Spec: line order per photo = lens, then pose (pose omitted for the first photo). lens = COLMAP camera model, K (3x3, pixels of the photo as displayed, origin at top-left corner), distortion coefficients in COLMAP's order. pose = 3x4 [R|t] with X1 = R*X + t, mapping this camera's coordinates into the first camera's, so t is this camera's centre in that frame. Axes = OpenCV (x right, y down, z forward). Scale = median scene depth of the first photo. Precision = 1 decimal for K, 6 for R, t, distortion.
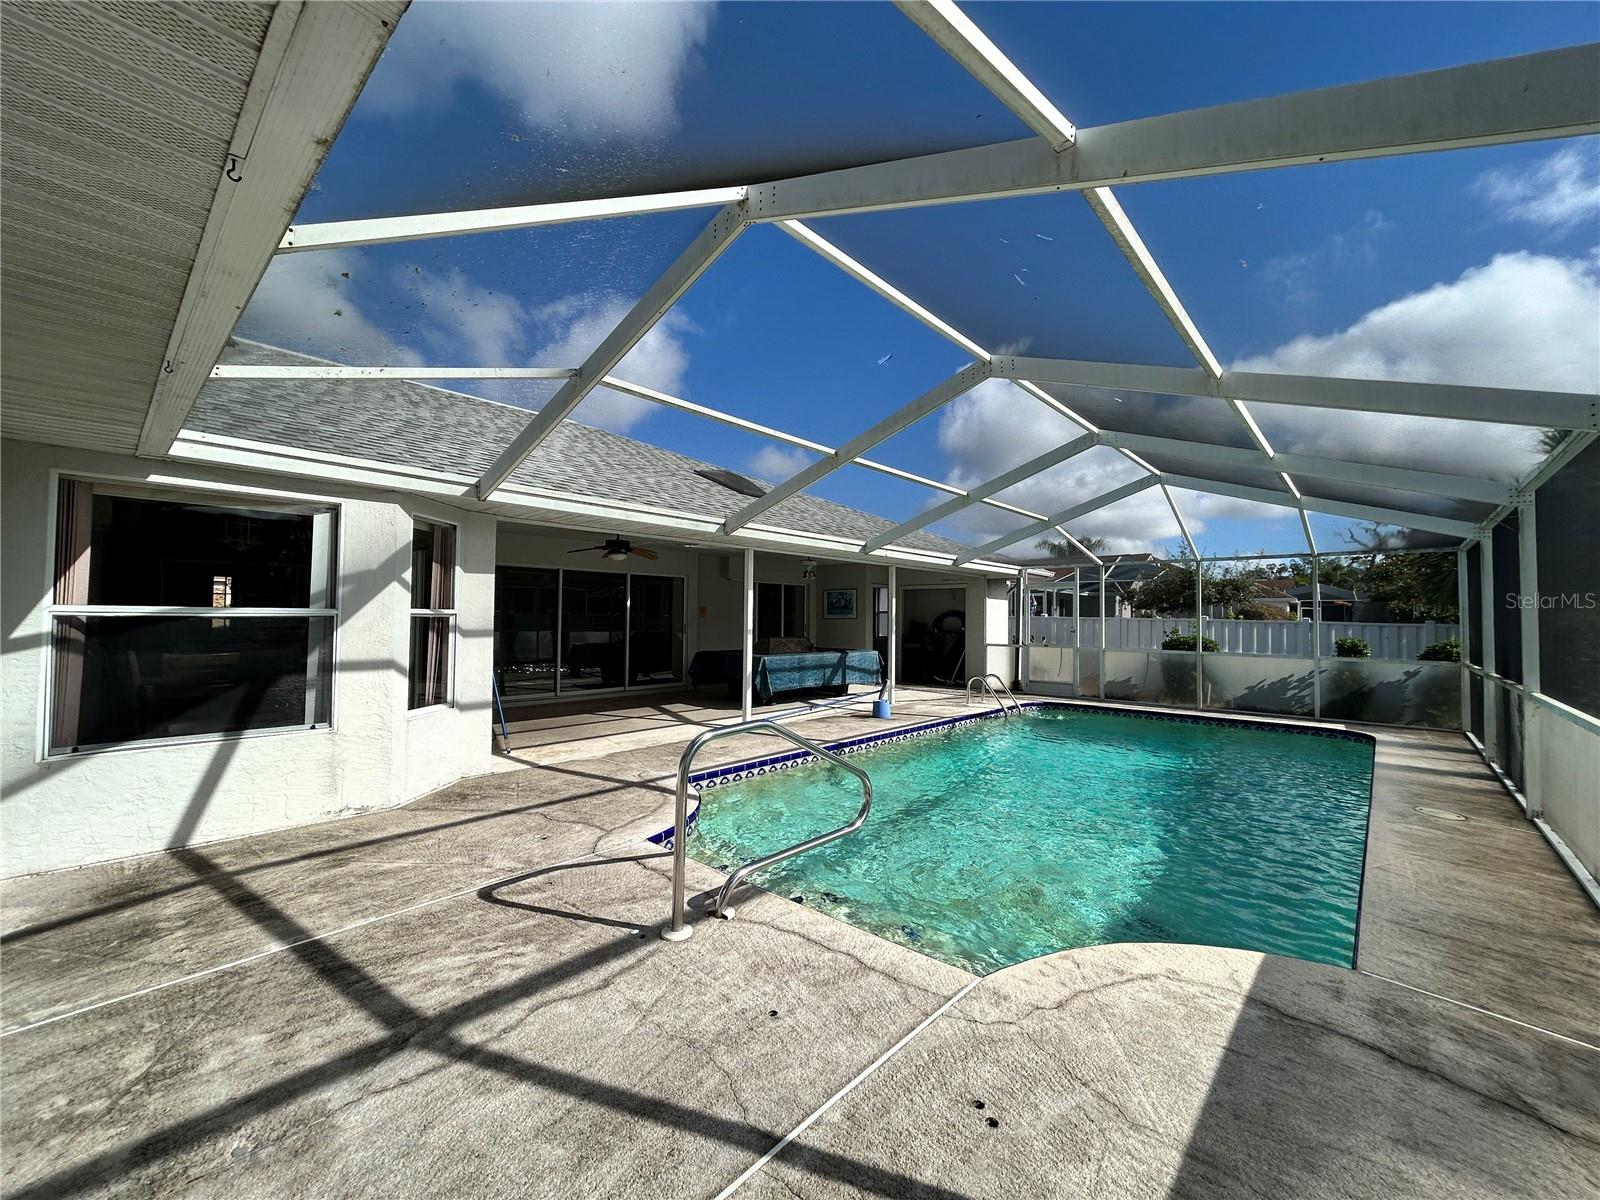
lens RADIAL K [[648.1, 0, 806.9], [0, 648.1, 599.9], [0, 0, 1]] dist [0.001222, 0.000719]
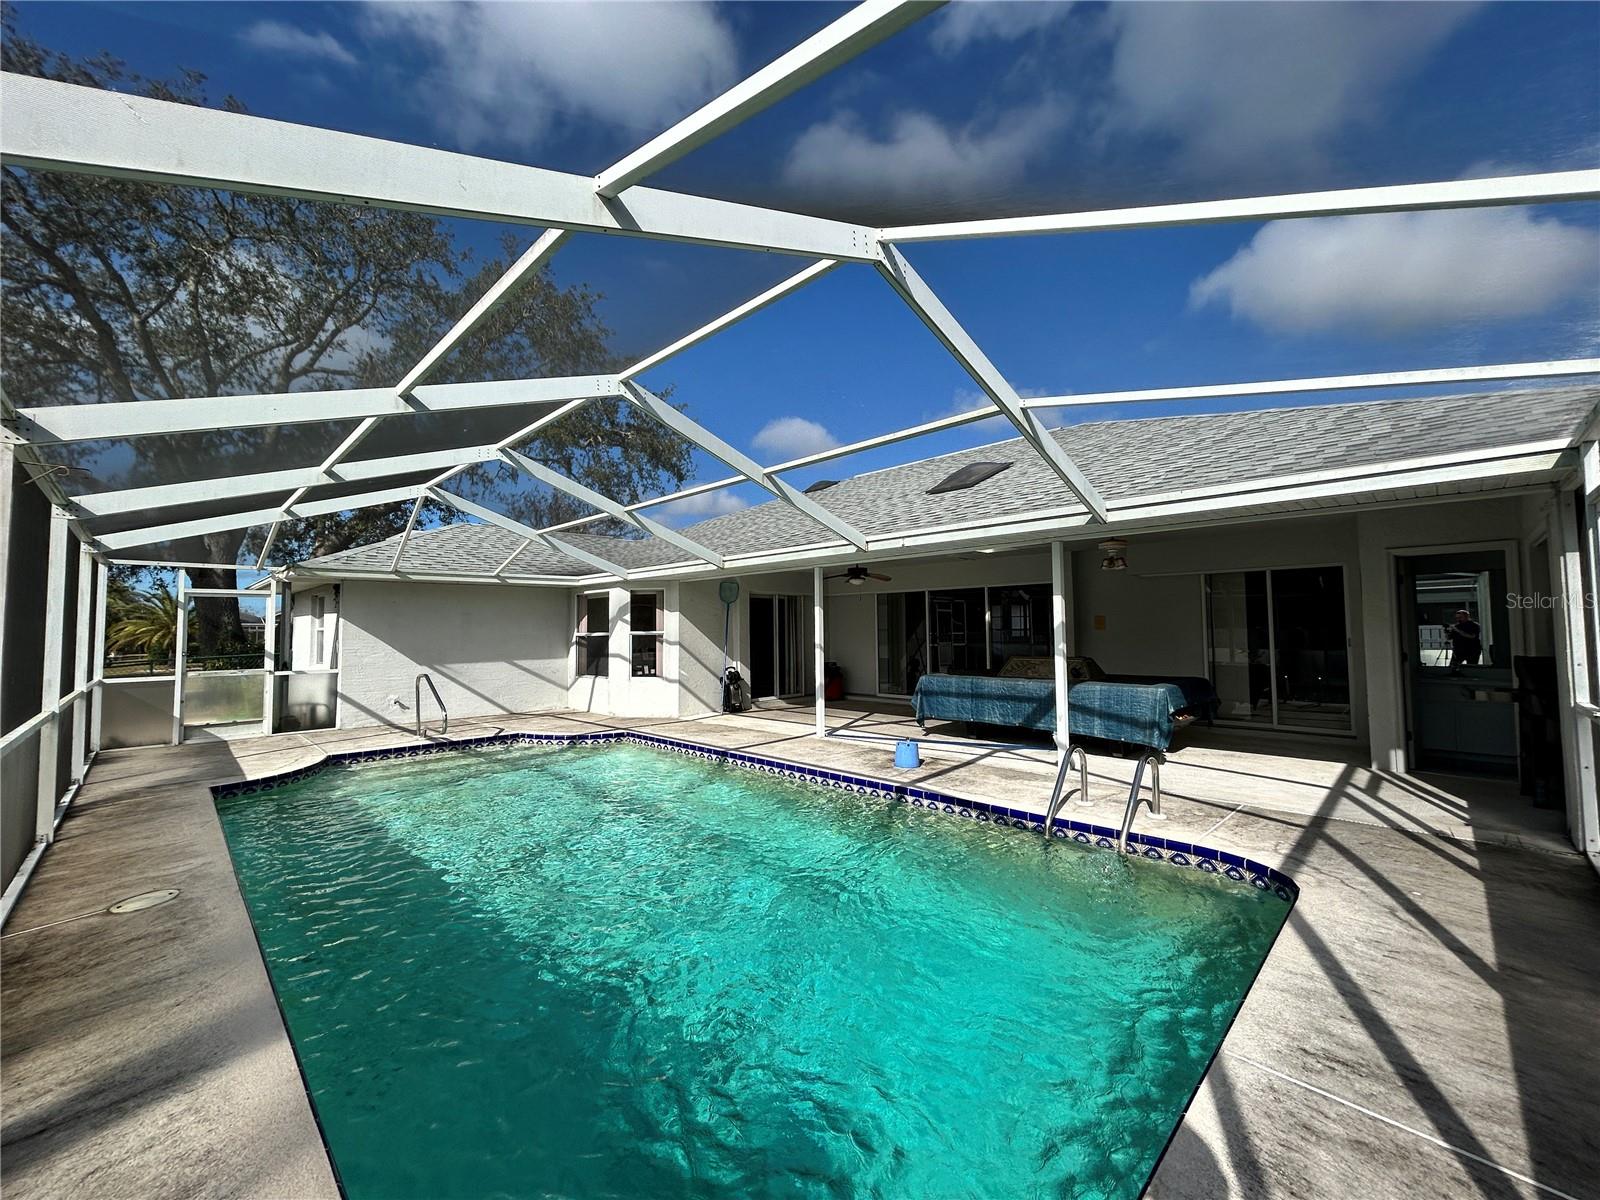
lens RADIAL K [[648.1, 0, 806.3], [0, 648.1, 604.1], [0, 0, 1]] dist [0.001222, 0.000719]
pose [[-0.043376, -0.063285, -0.997052, 1.419462], [0.028572, 0.997505, -0.064556, 0.070994], [0.998650, -0.031288, -0.041460, 1.498539]]
